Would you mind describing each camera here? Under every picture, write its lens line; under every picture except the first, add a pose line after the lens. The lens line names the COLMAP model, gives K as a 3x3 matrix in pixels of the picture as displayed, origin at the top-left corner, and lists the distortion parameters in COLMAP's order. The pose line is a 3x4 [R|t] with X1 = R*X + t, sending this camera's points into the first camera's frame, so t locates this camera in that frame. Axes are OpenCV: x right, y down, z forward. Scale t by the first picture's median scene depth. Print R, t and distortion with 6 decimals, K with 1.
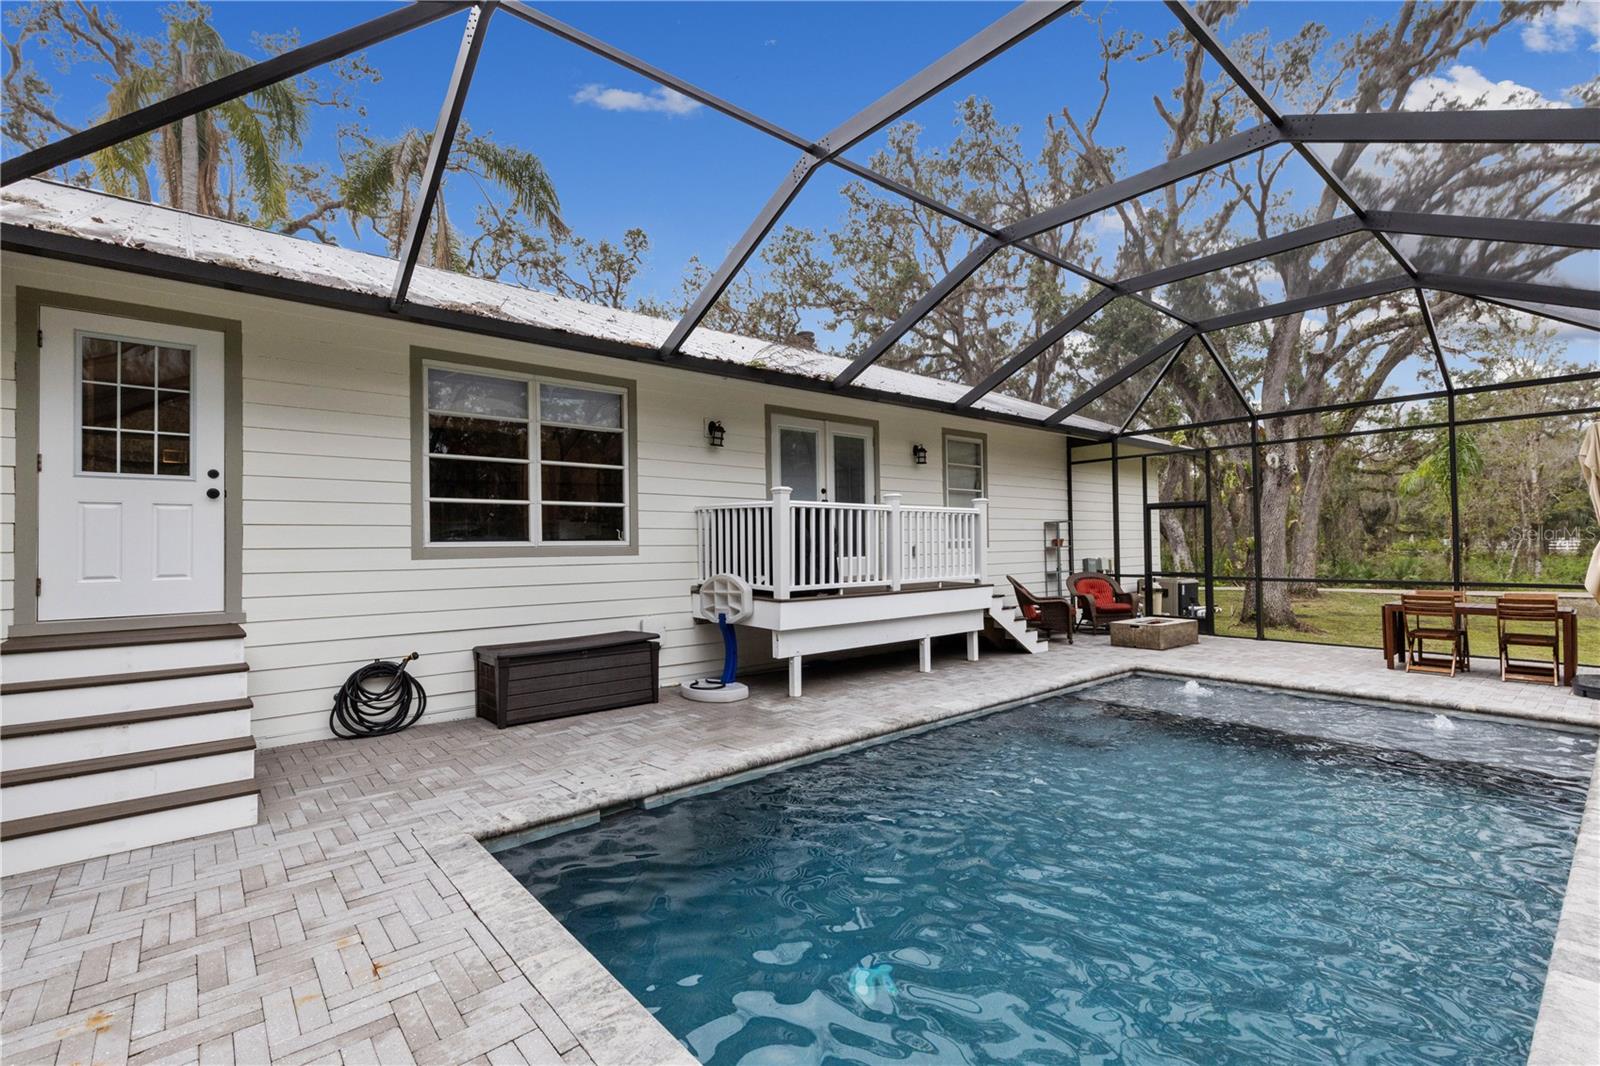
lens RADIAL K [[724.7, 0, 809.5], [0, 724.7, 533.3], [0, 0, 1]] dist [0.004657, 0.000455]
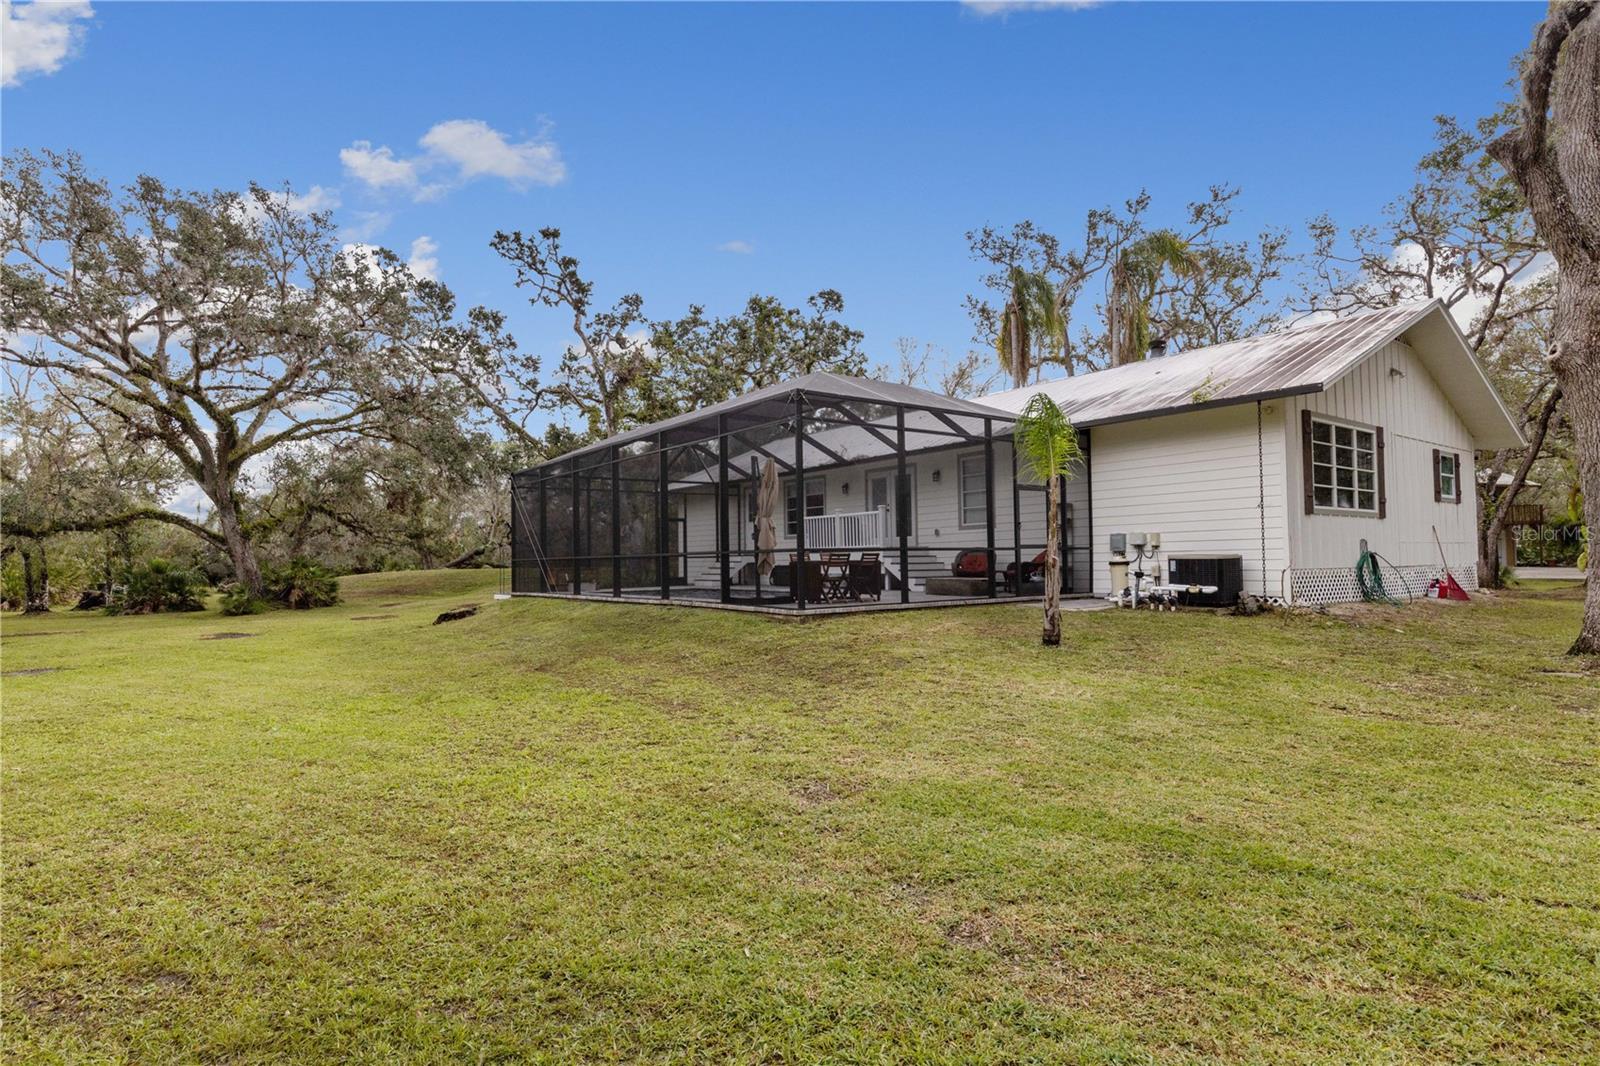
lens RADIAL K [[854.3, 0, 800.3], [0, 854.3, 537.5], [0, 0, 1]] dist [0.001227, 0.000045]
pose [[-0.081572, -0.013784, -0.996572, 2.651171], [0.033390, 0.999305, -0.016555, 0.071532], [0.996108, -0.034626, -0.081056, 1.019408]]
